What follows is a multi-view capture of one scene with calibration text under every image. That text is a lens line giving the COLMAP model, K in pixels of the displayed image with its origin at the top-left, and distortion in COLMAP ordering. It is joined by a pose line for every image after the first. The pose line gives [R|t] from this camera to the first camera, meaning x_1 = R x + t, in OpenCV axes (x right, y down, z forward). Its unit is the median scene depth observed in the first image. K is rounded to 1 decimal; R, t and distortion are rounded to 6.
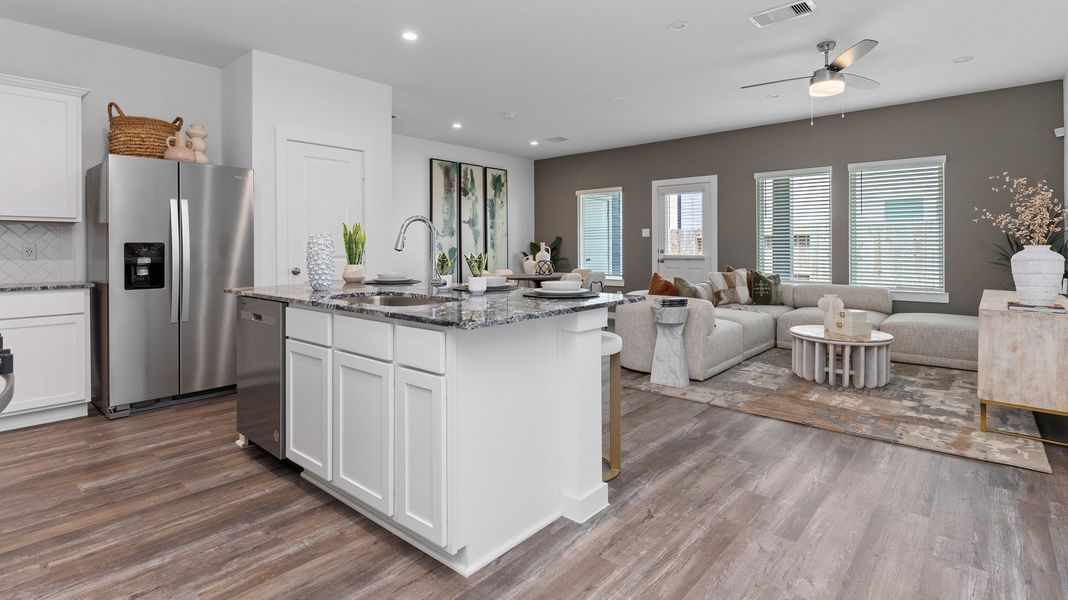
lens RADIAL K [[519.7, 0, 535.1], [0, 519.7, 248.8], [0, 0, 1]] dist [0.003331, 0.000572]
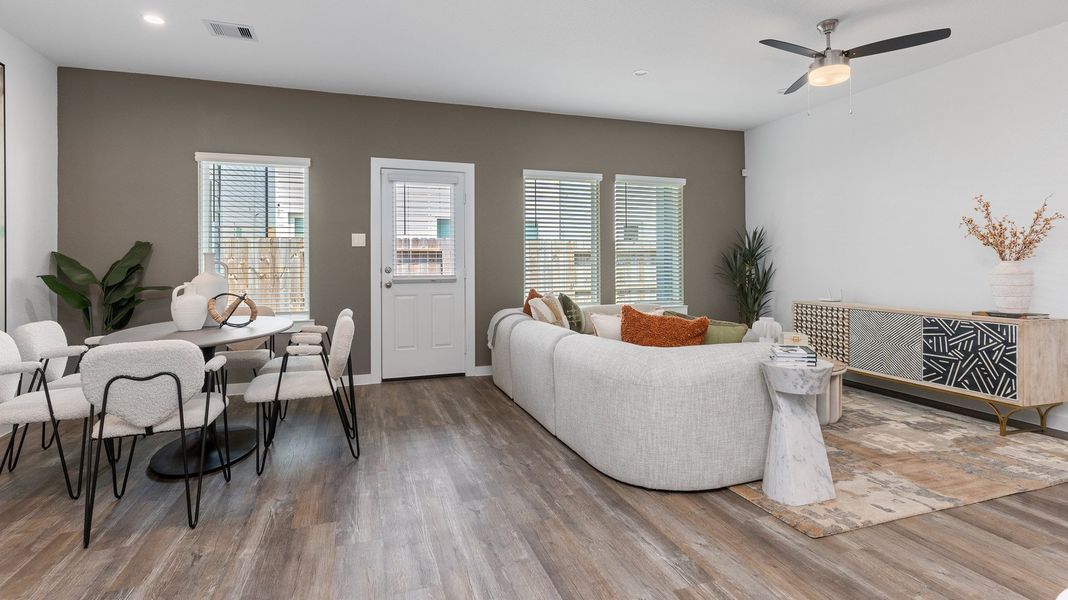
lens RADIAL K [[513.4, 0, 531.6], [0, 513.4, 263.5], [0, 0, 1]] dist [0.000423, -0.000396]
pose [[0.502522, 0.002113, 0.864562, -0.230208], [0.004058, 0.999980, -0.004802, 0.000800], [-0.864555, 0.005922, 0.502504, 0.571133]]
